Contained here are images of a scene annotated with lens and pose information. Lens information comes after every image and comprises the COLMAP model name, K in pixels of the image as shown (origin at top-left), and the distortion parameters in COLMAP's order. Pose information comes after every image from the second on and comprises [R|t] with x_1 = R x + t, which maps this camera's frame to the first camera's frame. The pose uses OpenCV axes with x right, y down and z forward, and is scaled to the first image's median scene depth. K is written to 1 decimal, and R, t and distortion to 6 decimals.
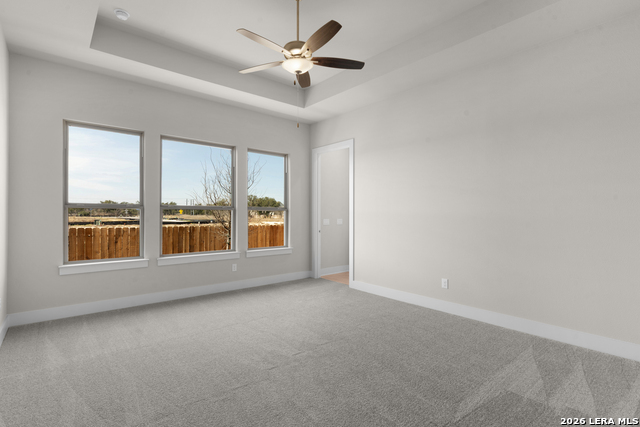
lens RADIAL K [[311.9, 0, 318.2], [0, 311.9, 214.2], [0, 0, 1]] dist [0.000742, -0.001625]
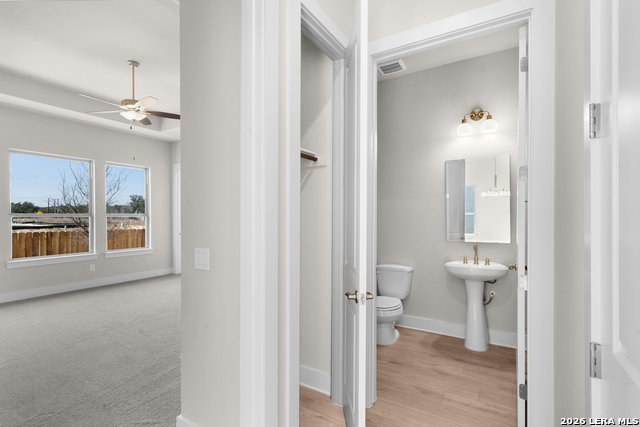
lens RADIAL K [[311.9, 0, 322.6], [0, 311.9, 216.3], [0, 0, 1]] dist [0.000742, -0.001625]
pose [[0.949017, -0.005629, 0.315174, 0.144425], [0.004421, 0.999980, 0.004548, -0.014428], [-0.315193, -0.002923, 0.949023, -0.289406]]
